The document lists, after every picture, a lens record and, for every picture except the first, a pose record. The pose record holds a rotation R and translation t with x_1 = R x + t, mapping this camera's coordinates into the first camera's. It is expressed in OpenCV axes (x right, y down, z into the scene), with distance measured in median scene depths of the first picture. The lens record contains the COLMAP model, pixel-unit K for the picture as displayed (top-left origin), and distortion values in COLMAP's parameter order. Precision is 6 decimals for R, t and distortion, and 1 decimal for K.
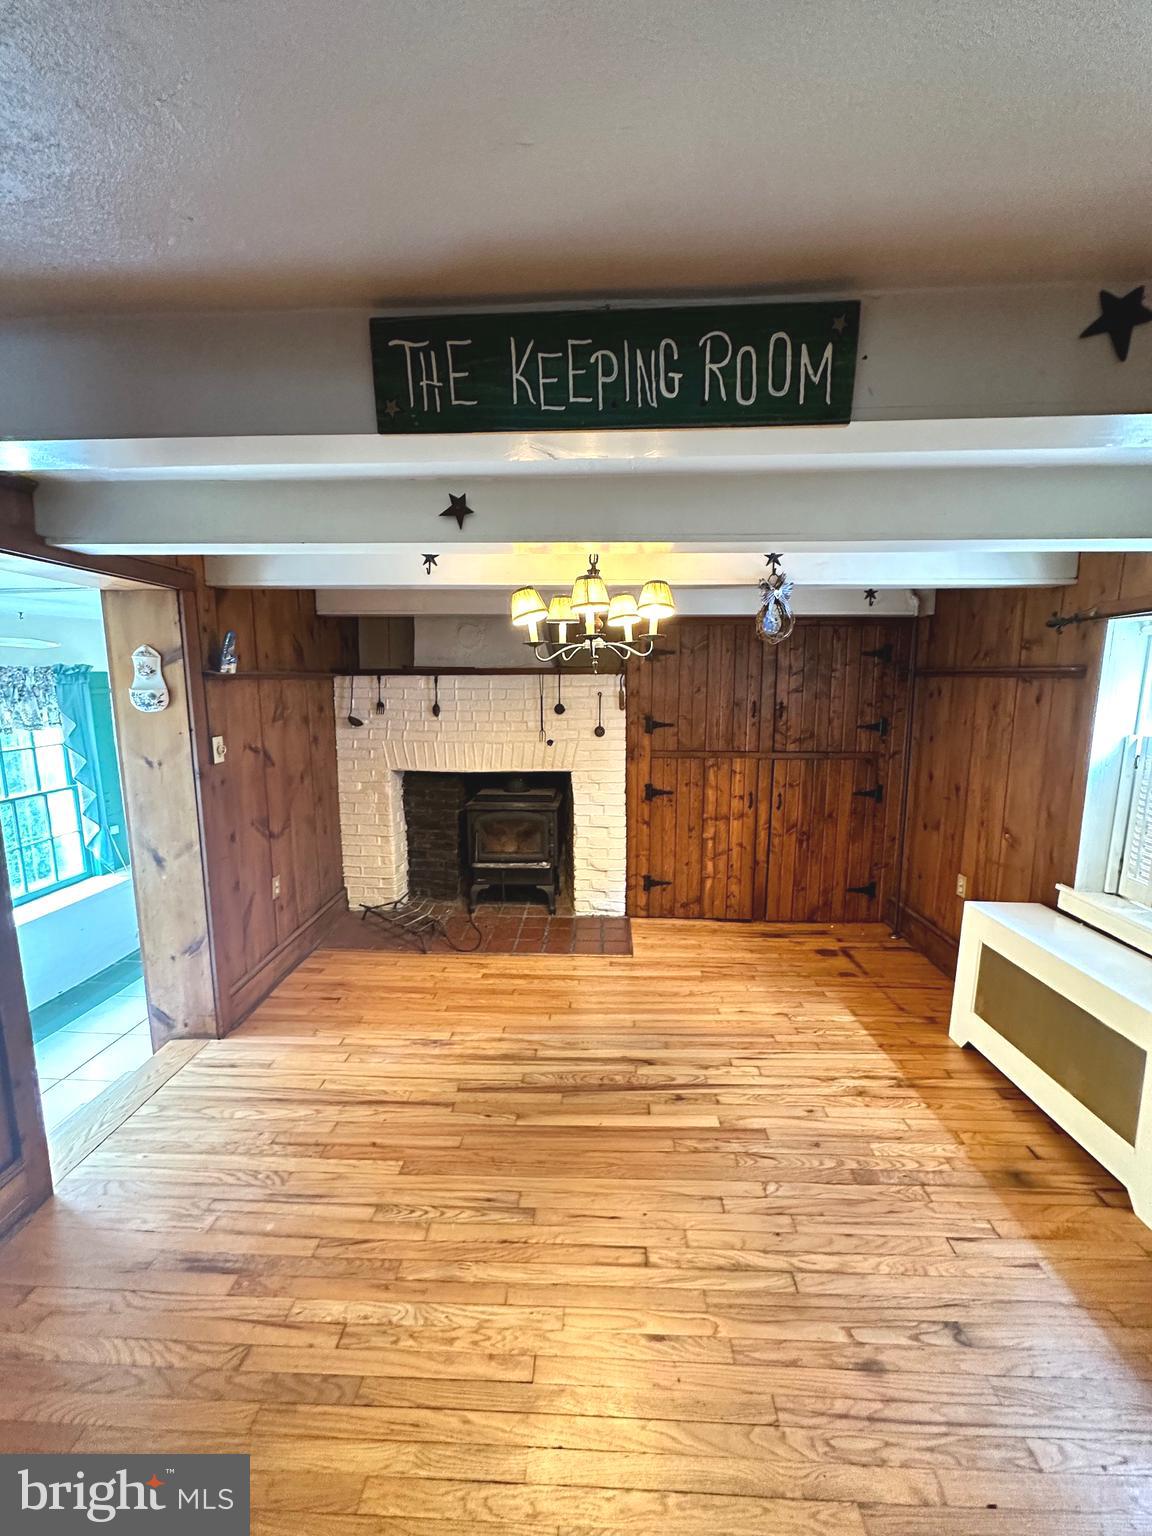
lens RADIAL K [[612.2, 0, 578.7], [0, 612.2, 765.2], [0, 0, 1]] dist [-0.001644, 0.000626]
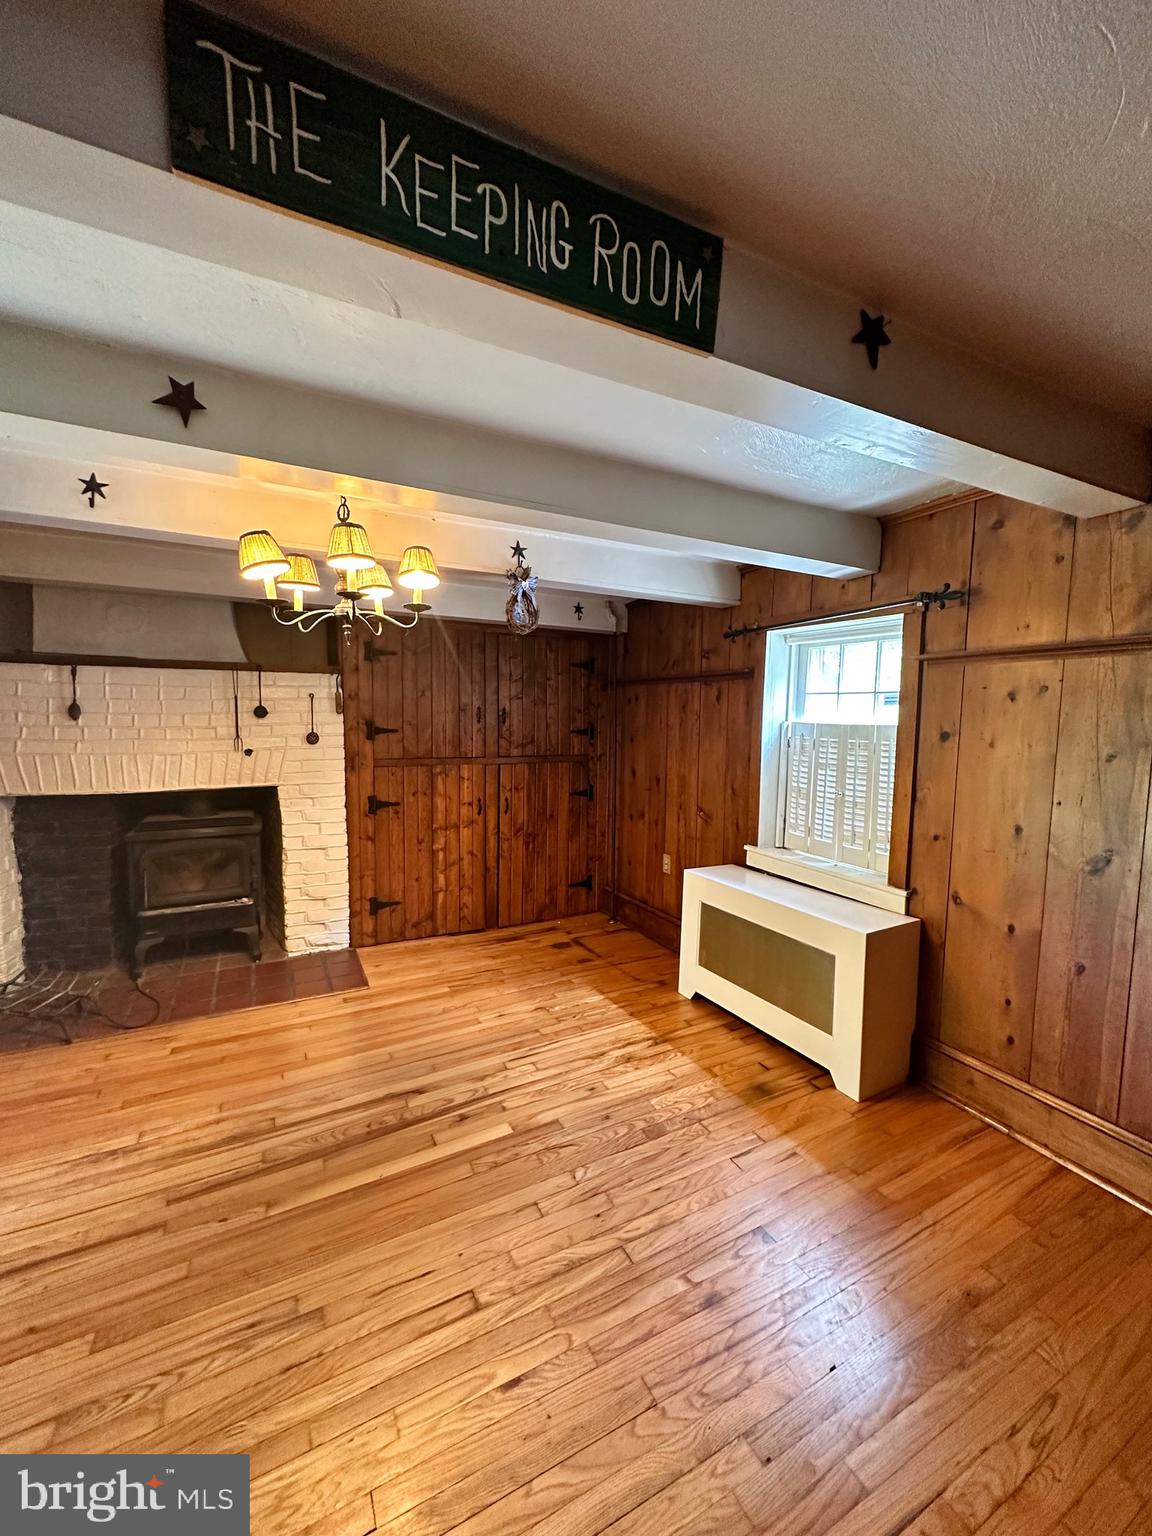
lens RADIAL K [[612.2, 0, 574.2], [0, 612.2, 765.8], [0, 0, 1]] dist [-0.001644, 0.000626]
pose [[0.869359, -0.028906, 0.493336, -0.073379], [0.057812, 0.997382, -0.043436, 0.043751], [-0.490789, 0.066282, 0.868754, 0.059076]]
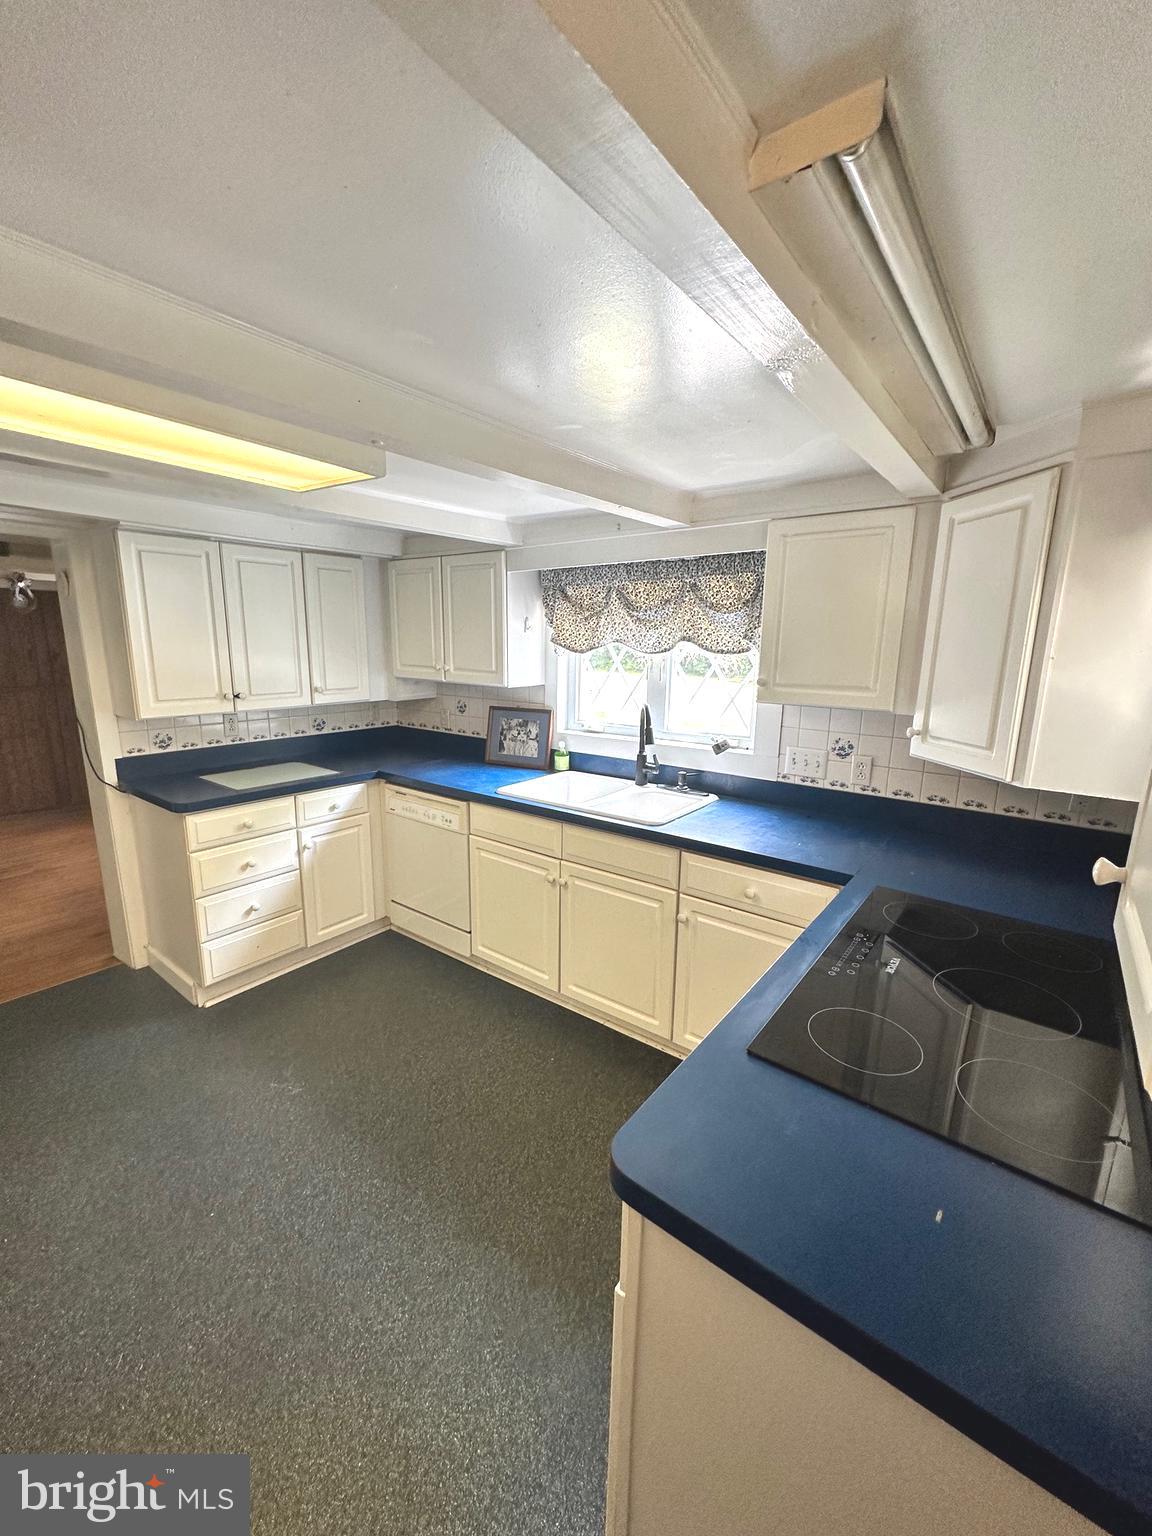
lens RADIAL K [[612.2, 0, 572.5], [0, 612.2, 766.2], [0, 0, 1]] dist [-0.001644, 0.000626]
pose [[0.582525, -0.154487, 0.797997, -0.146225], [0.098515, 0.987953, 0.119347, 0.112610], [-0.806821, 0.009092, 0.590726, -0.820305]]
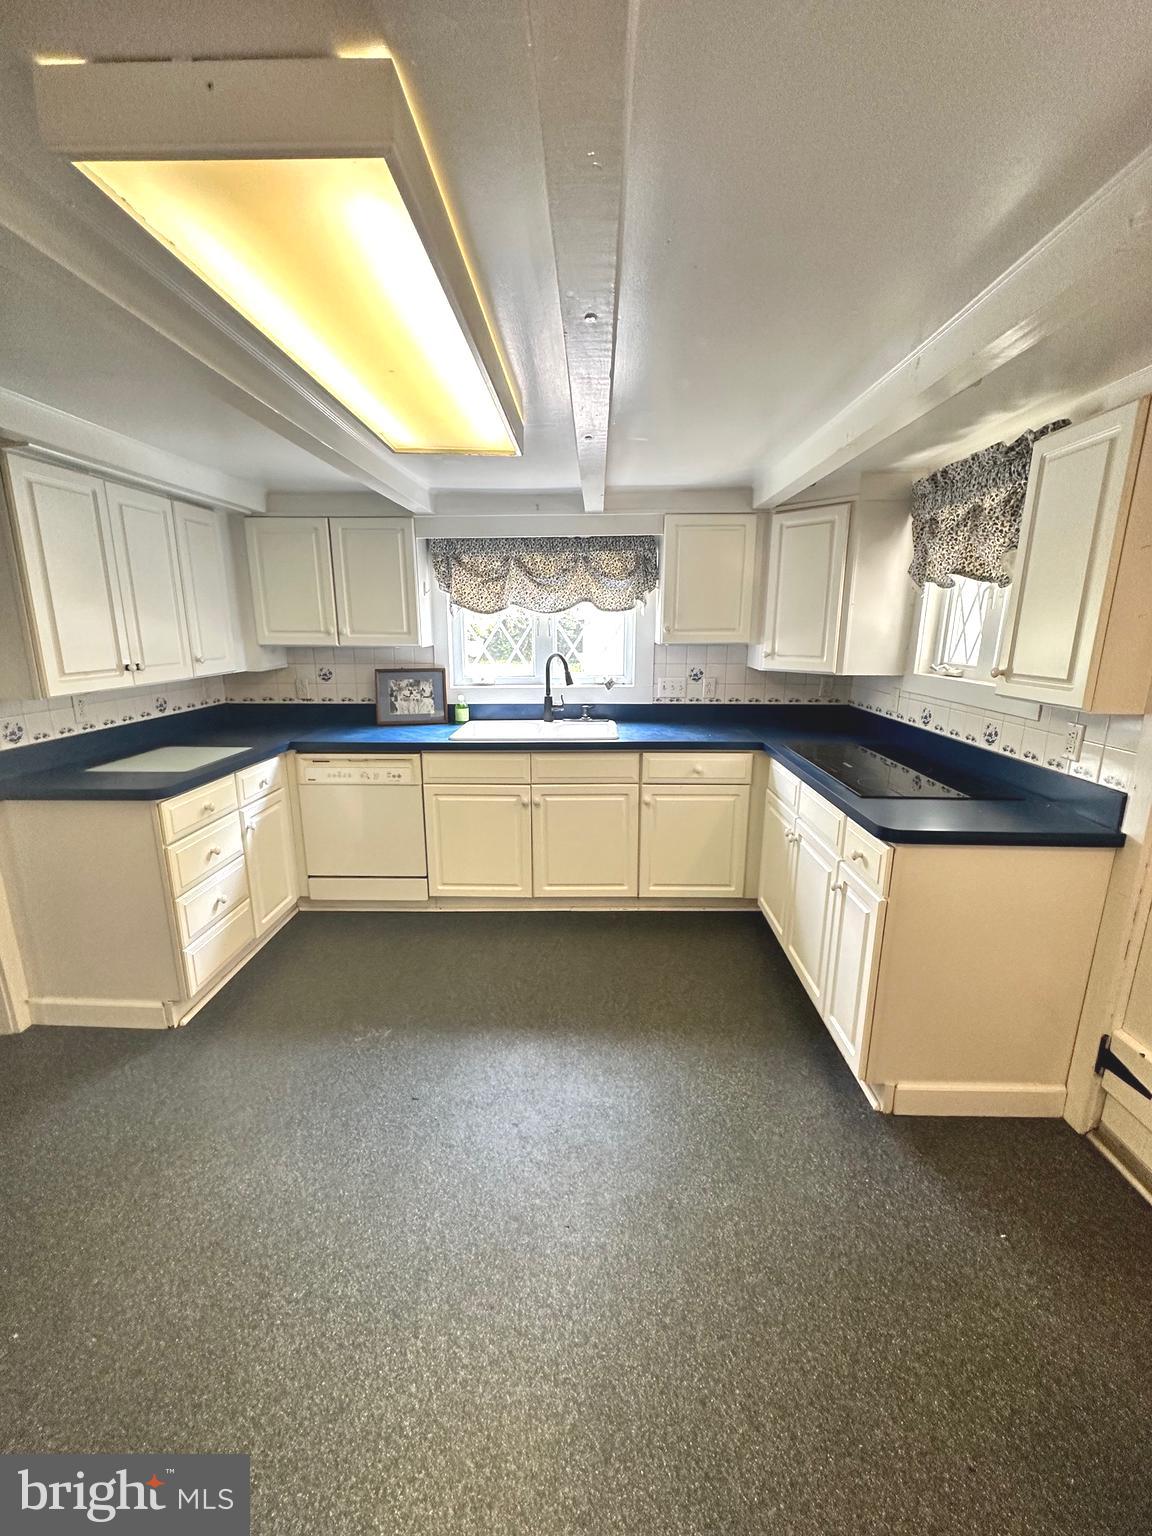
lens RADIAL K [[612.2, 0, 571.2], [0, 612.2, 765.9], [0, 0, 1]] dist [-0.001644, 0.000626]
pose [[0.001558, -0.225141, 0.974325, -0.408367], [0.140448, 0.964718, 0.222696, 0.097644], [-0.990087, 0.136495, 0.033124, -0.502878]]
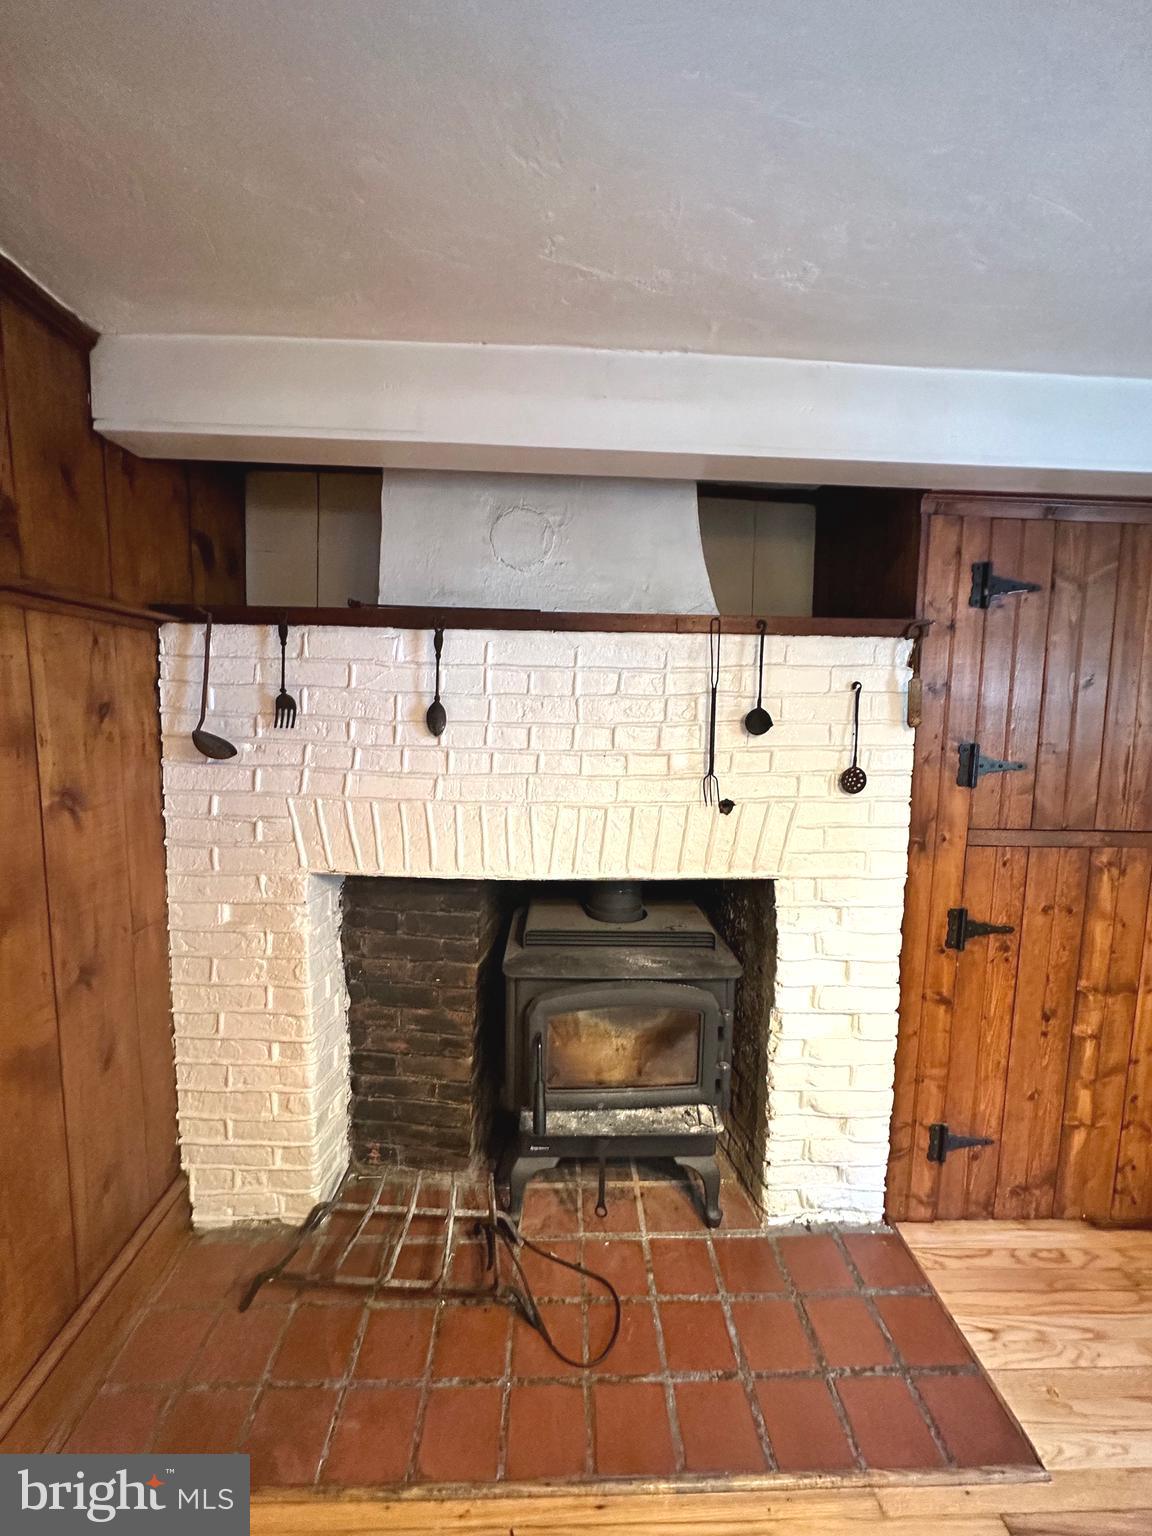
lens RADIAL K [[612.2, 0, 575.2], [0, 612.2, 767.5], [0, 0, 1]] dist [-0.001644, 0.000626]
pose [[0.996676, 0.012924, 0.080434, -0.177569], [-0.009933, 0.999248, -0.037471, -0.046701], [-0.080858, 0.036547, 0.996055, 0.617011]]
